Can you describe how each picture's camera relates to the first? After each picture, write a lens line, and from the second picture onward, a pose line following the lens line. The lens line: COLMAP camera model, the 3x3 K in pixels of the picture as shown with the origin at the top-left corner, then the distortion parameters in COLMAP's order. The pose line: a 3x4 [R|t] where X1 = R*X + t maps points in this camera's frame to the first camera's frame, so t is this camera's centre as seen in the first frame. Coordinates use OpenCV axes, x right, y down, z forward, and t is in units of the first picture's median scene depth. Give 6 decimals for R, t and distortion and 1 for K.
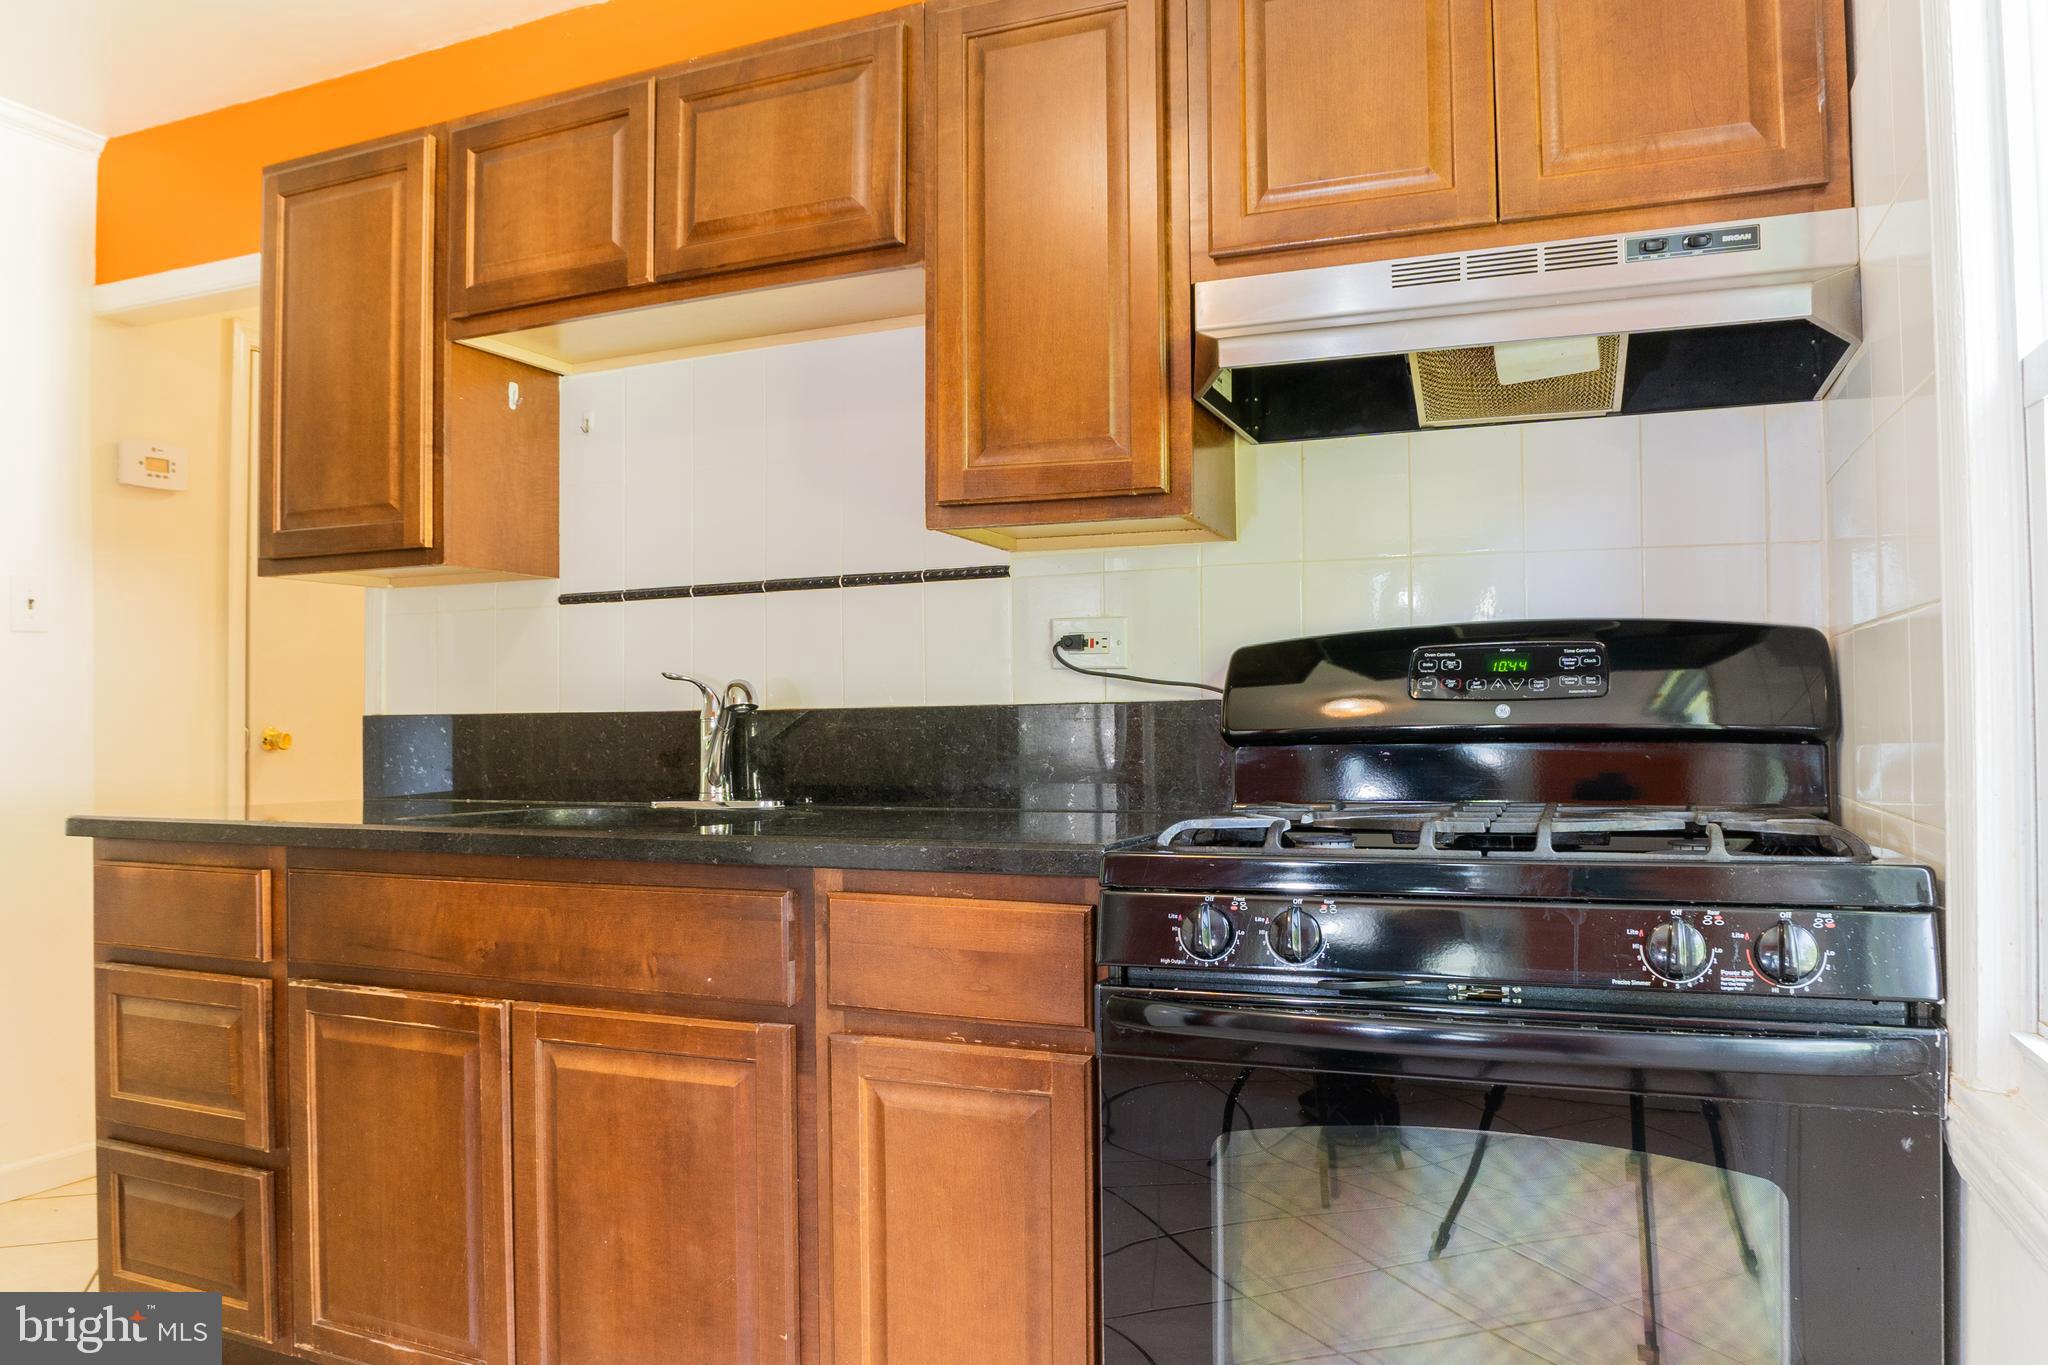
lens RADIAL K [[1397.6, 0, 1024.0], [0, 1397.6, 682.5], [0, 0, 1]] dist [-0.064938, 0.007295]
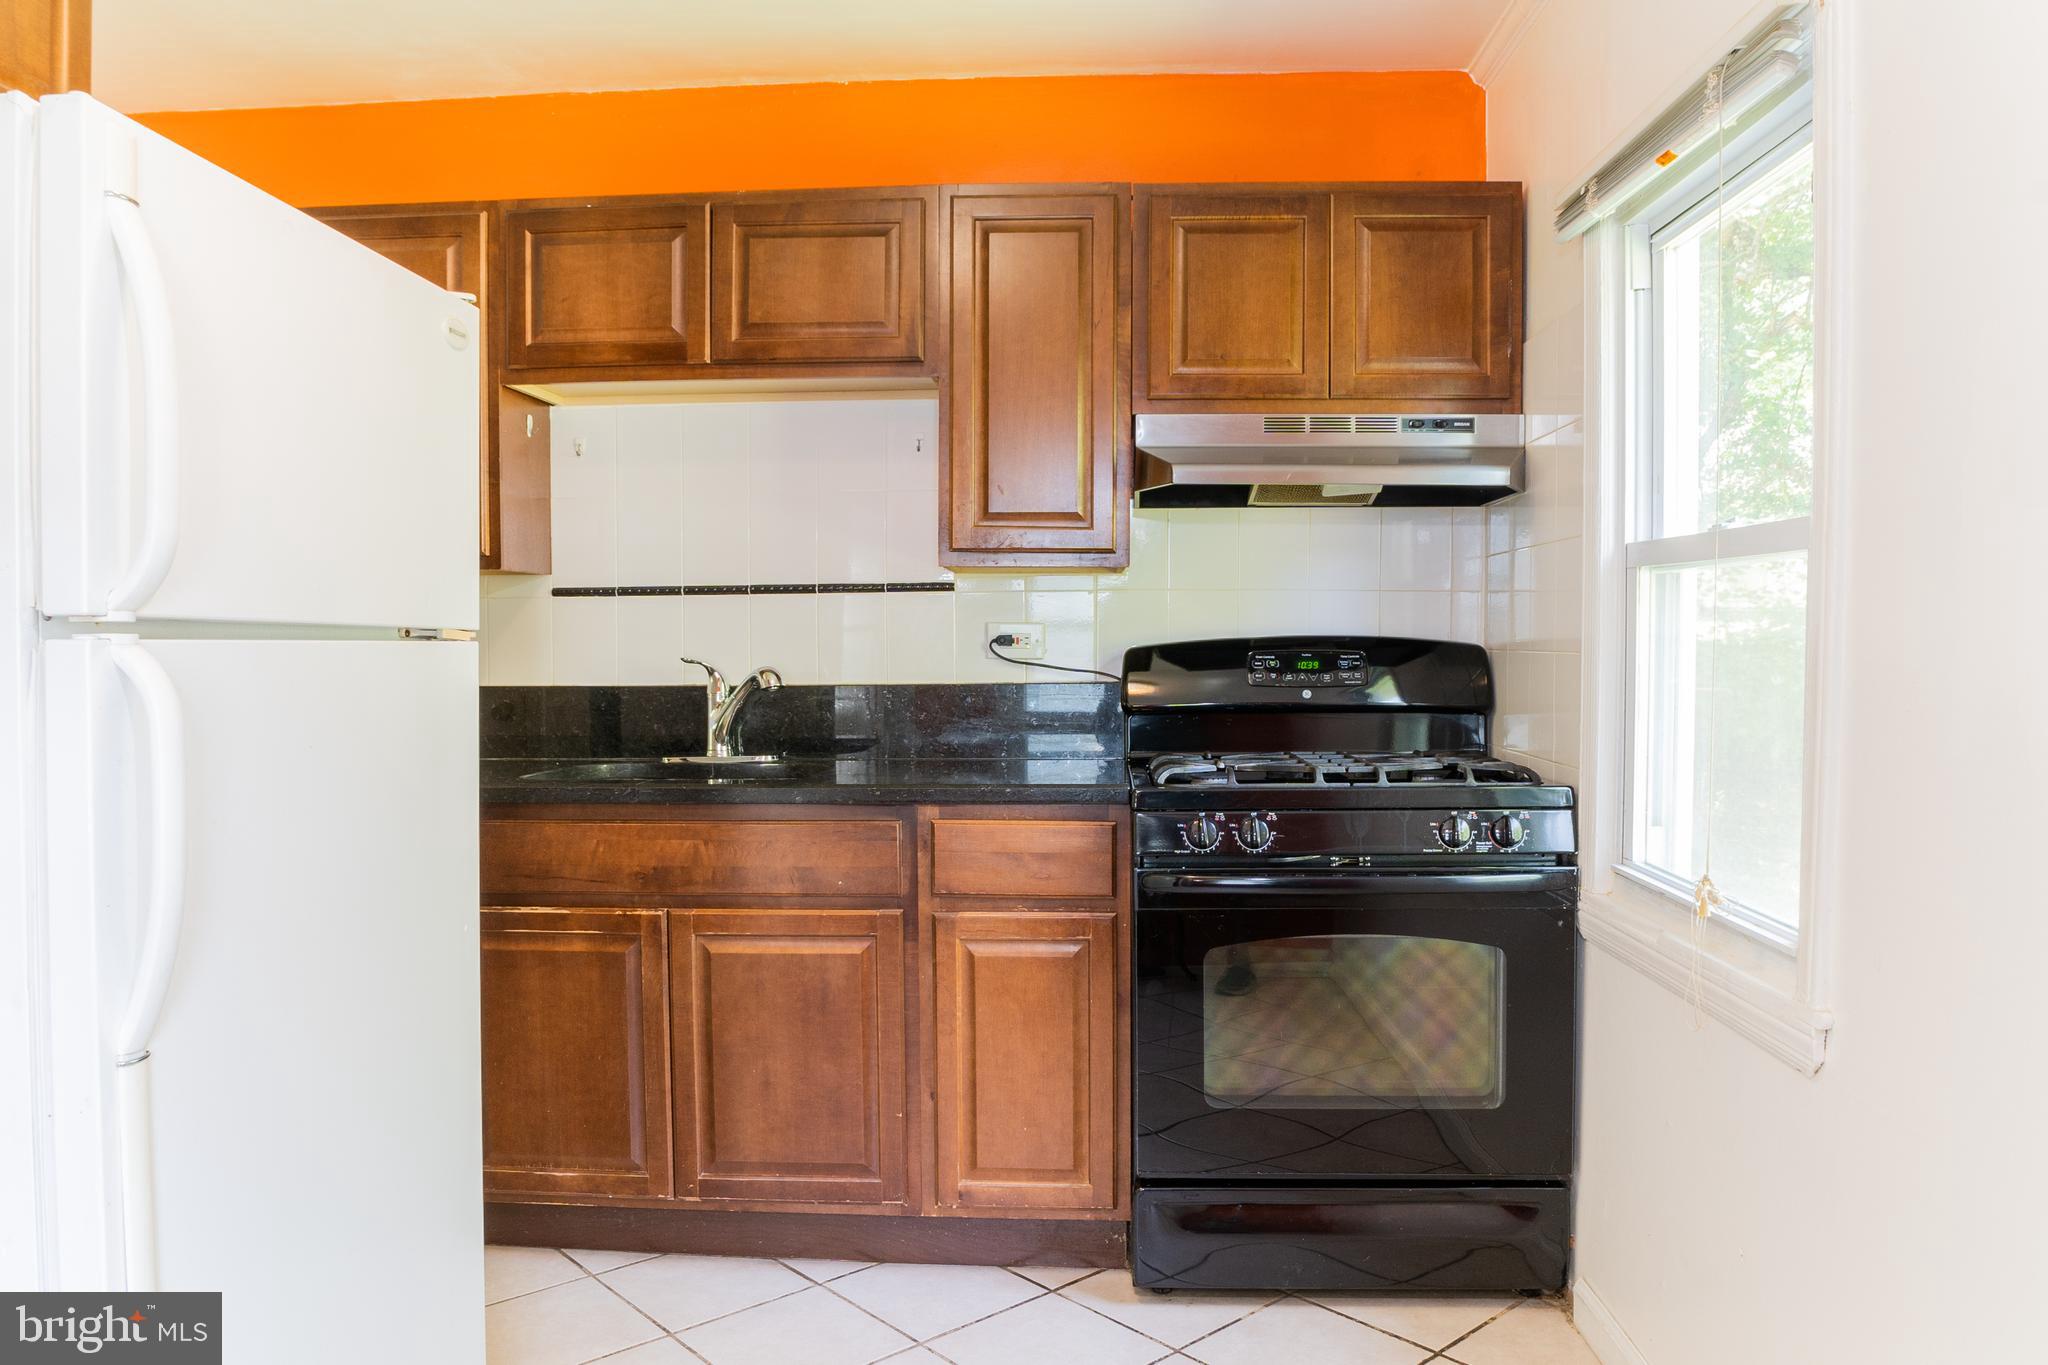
lens RADIAL K [[1436.2, 0, 1024.0], [0, 1436.2, 682.5], [0, 0, 1]] dist [-0.082185, 0.032890]
pose [[0.941340, -0.003976, 0.337435, -0.502911], [-0.014840, 0.998475, 0.053164, -0.073006], [-0.337132, -0.055053, 0.939846, -0.430923]]
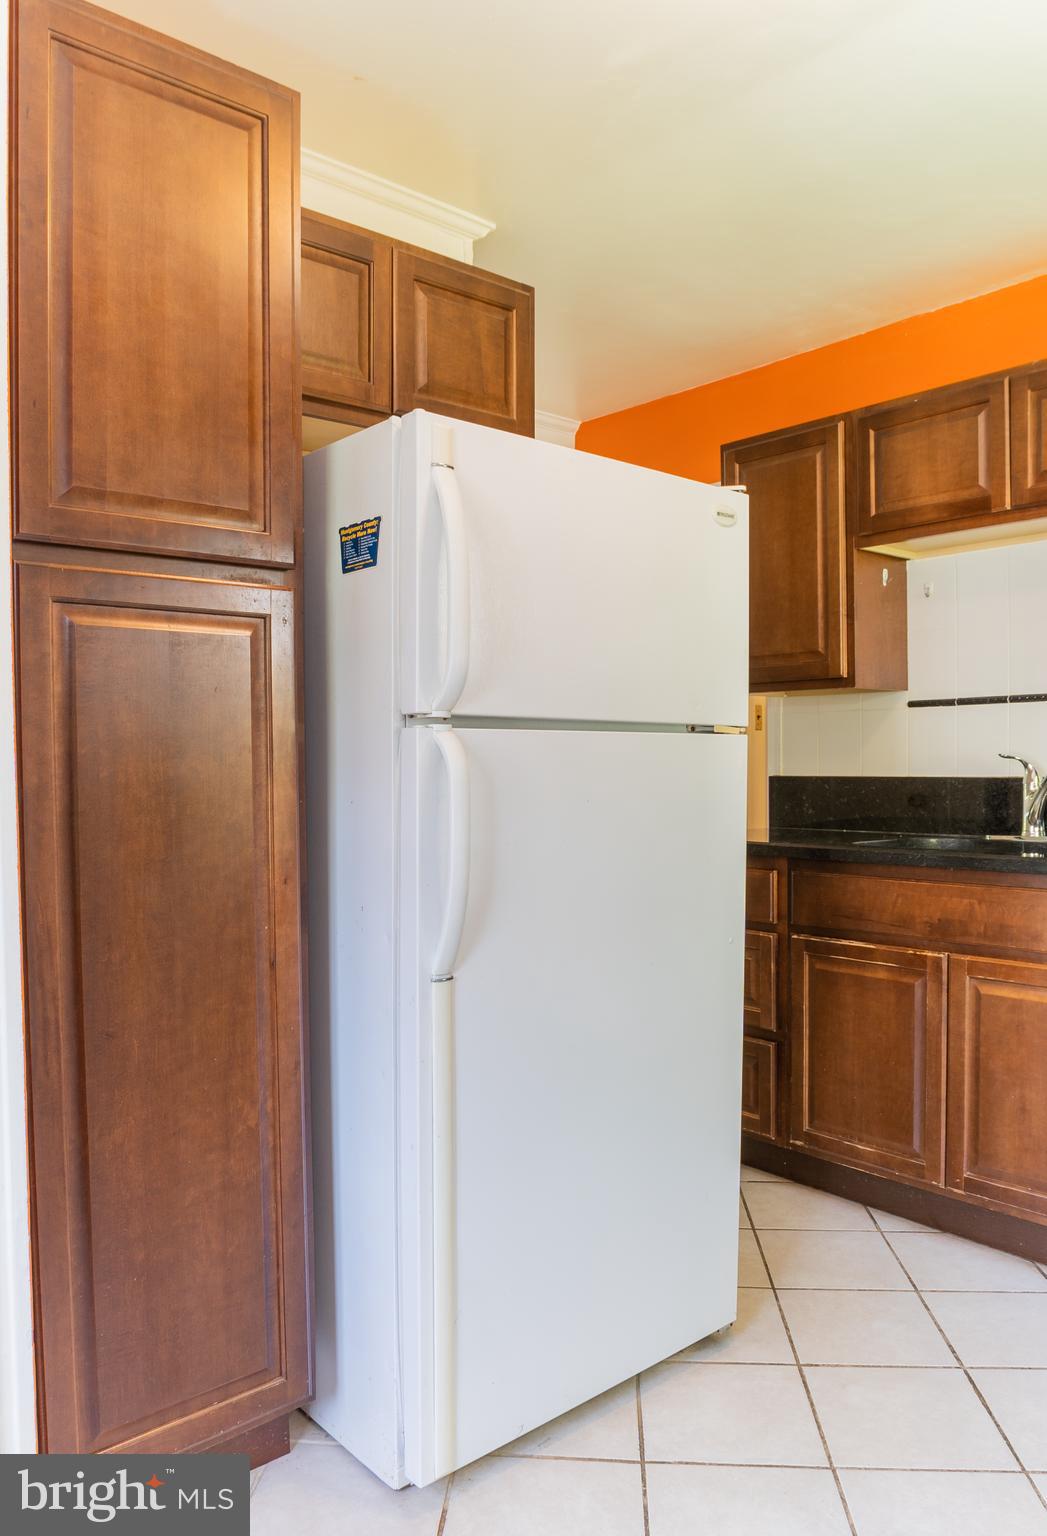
lens RADIAL K [[1113.7, 0, 514.7], [0, 1113.7, 785.6], [0, 0, 1]] dist [-0.085846, 0.051757]
pose [[0.894657, 0.012839, -0.446568, -0.241133], [0.011422, 0.998603, 0.051594, -0.051383], [0.446607, -0.051260, 0.893261, -0.433249]]
